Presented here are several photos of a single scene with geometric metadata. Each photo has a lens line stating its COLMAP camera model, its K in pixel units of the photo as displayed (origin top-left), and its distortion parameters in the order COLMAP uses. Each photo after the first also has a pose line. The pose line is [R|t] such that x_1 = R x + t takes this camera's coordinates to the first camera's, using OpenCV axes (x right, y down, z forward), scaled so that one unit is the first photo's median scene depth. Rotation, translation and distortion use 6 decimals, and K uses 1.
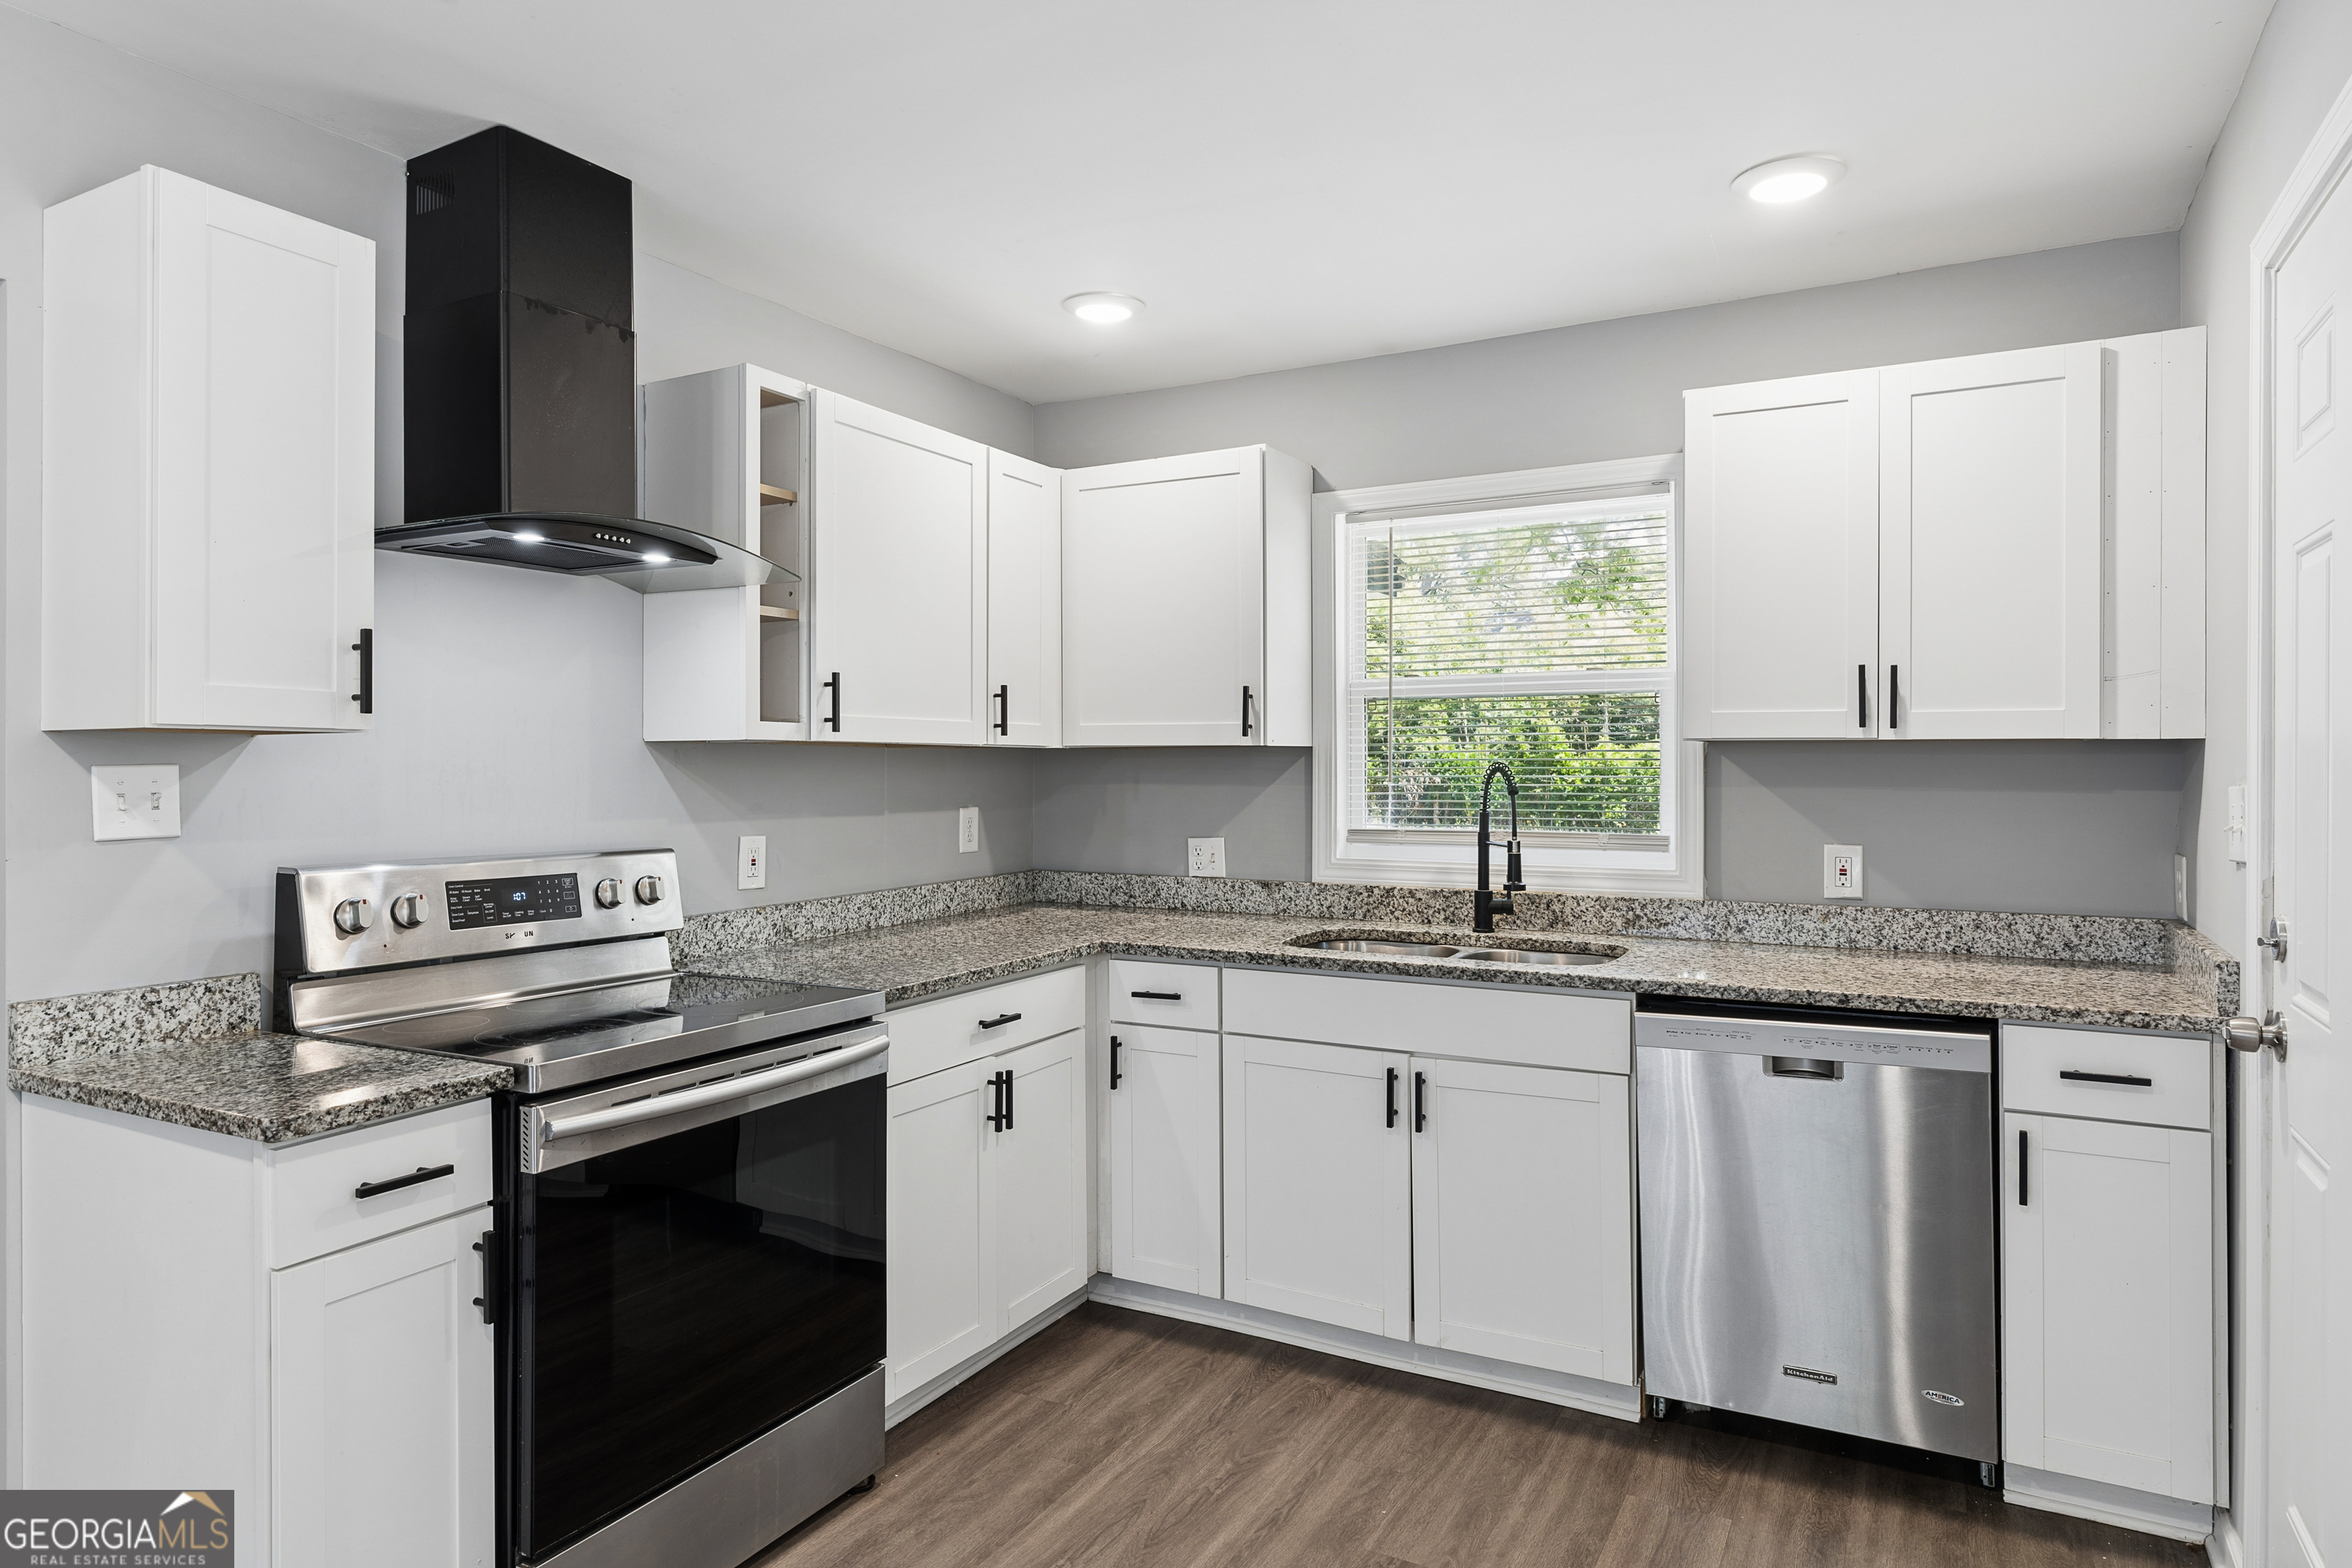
lens RADIAL K [[1348.9, 0, 1176.0], [0, 1348.9, 784.0], [0, 0, 1]] dist [-0.004431, -0.000675]
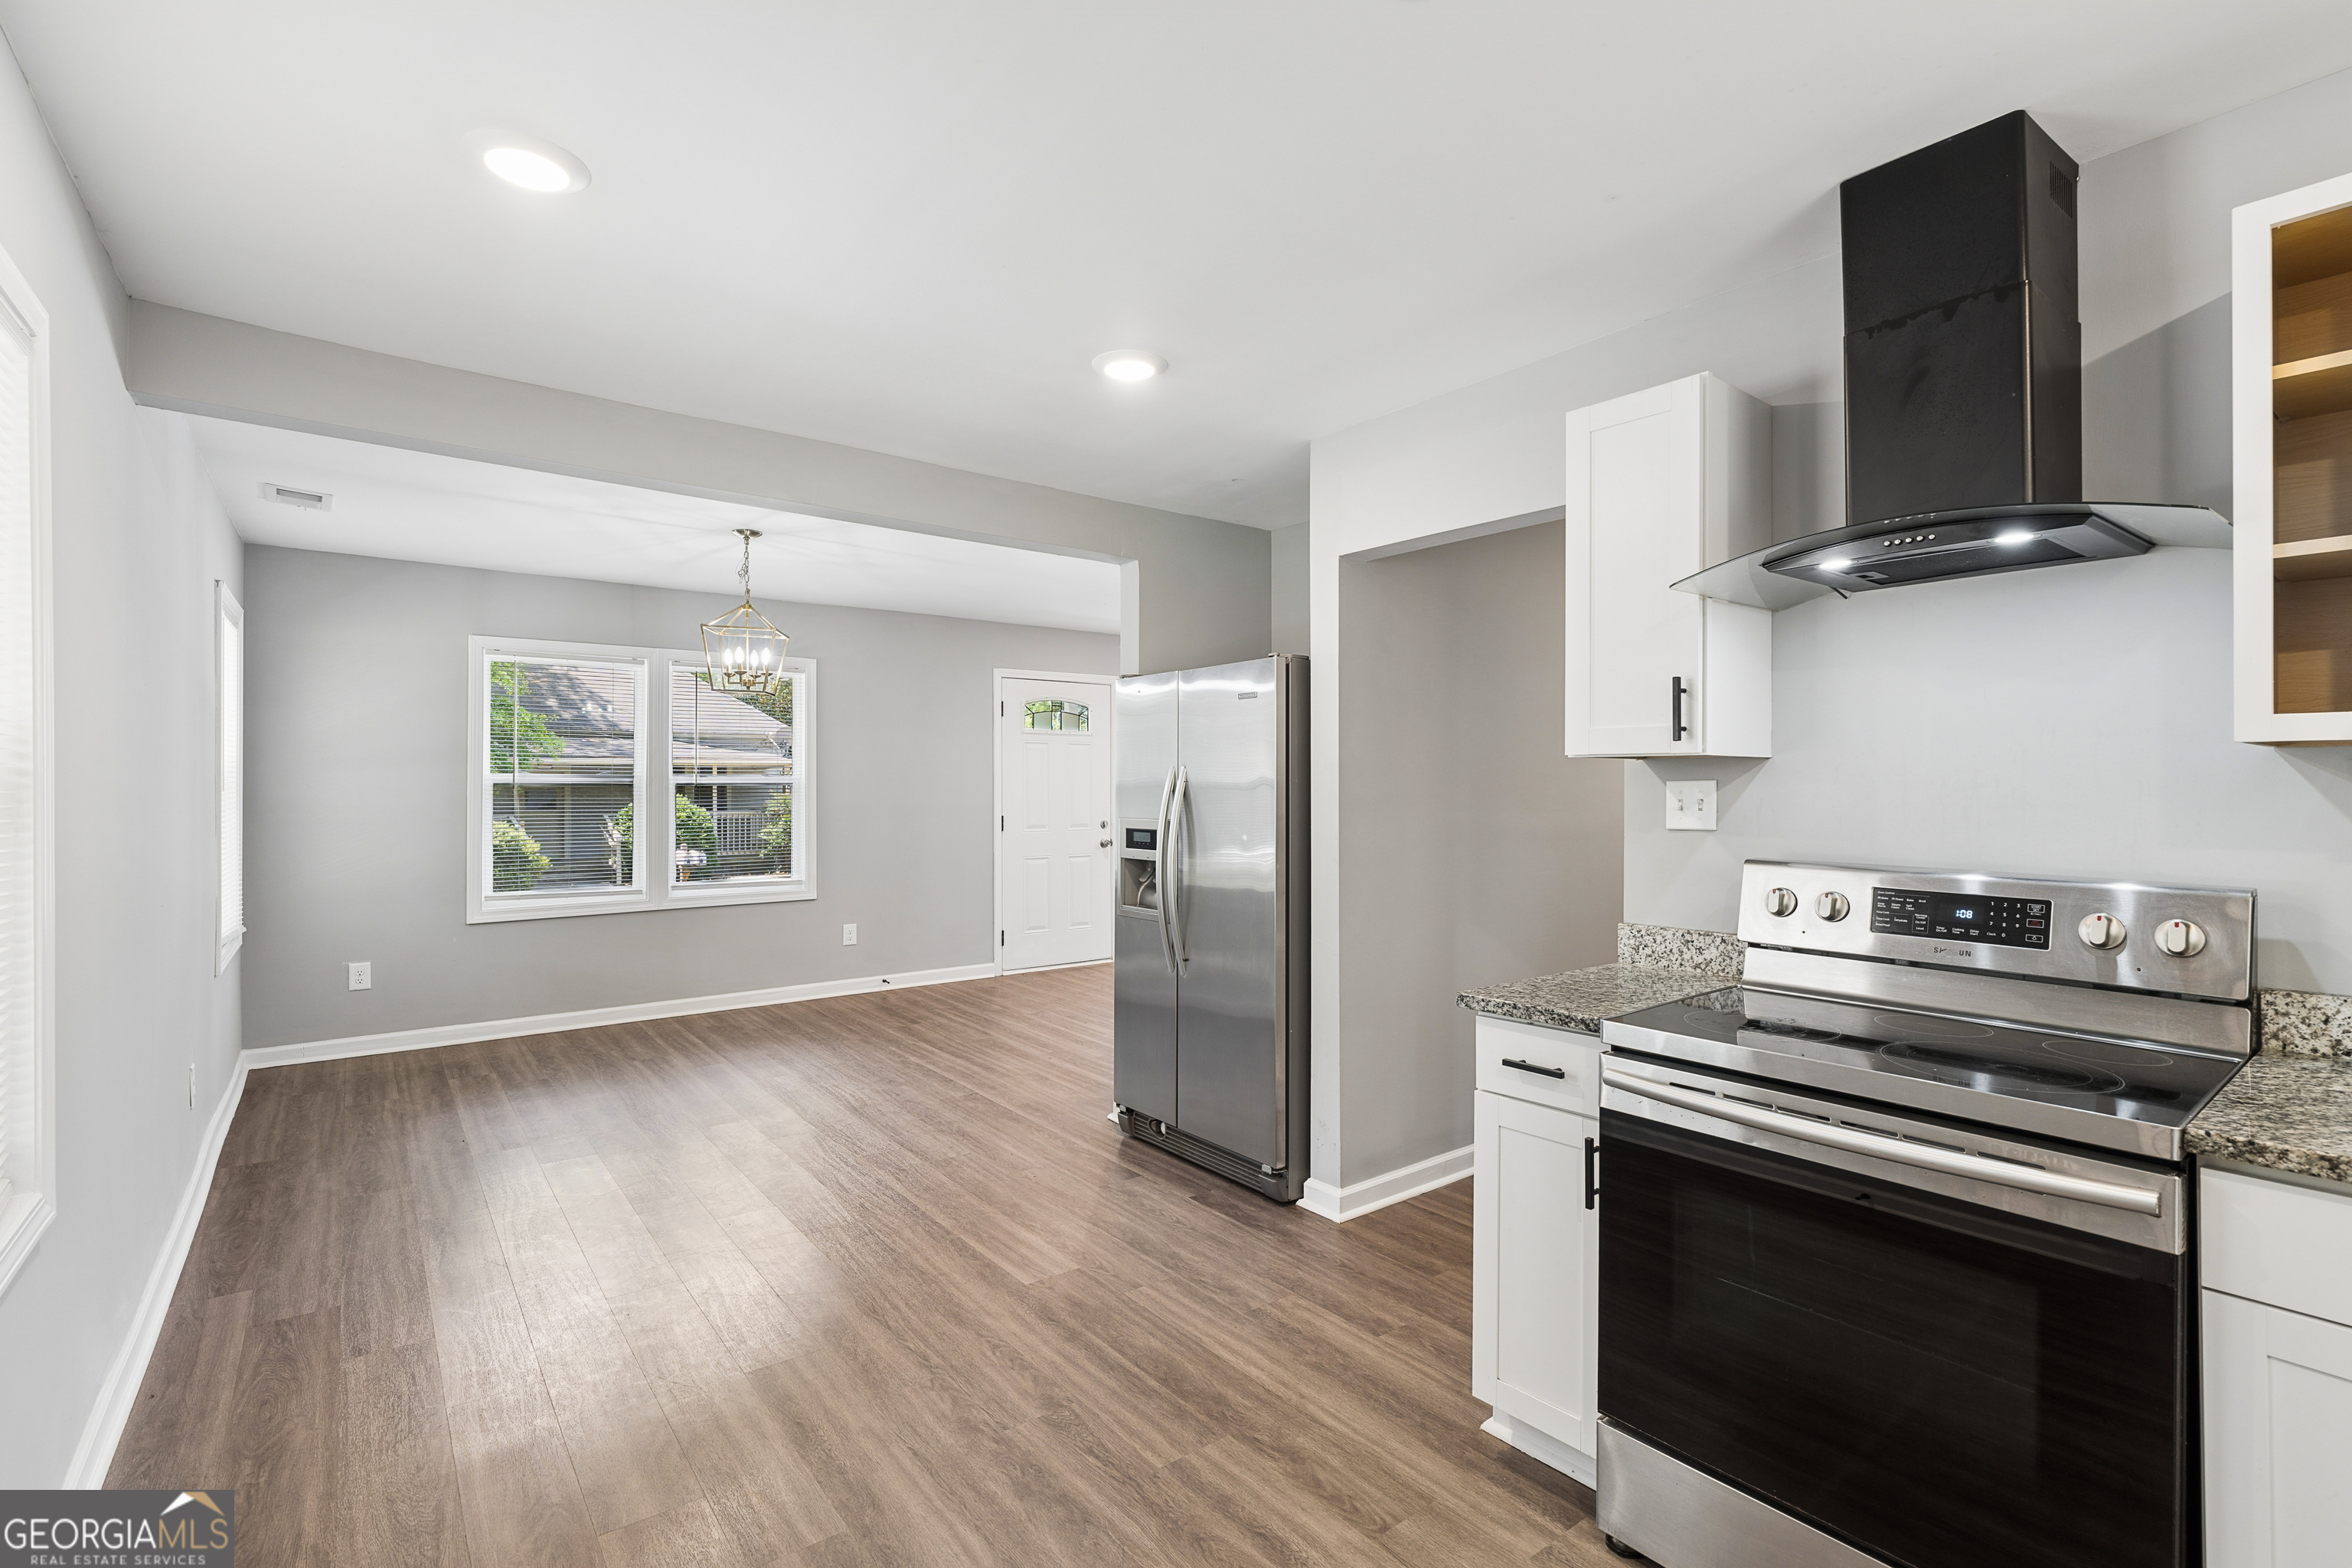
lens RADIAL K [[1063.2, 0, 1176.0], [0, 1063.2, 784.0], [0, 0, 1]] dist [-0.000953, 0.000863]
pose [[-0.384322, 0.007067, -0.923172, 0.519190], [-0.003894, 0.999949, 0.009276, -0.018542], [0.923191, 0.007160, -0.384275, 0.894069]]
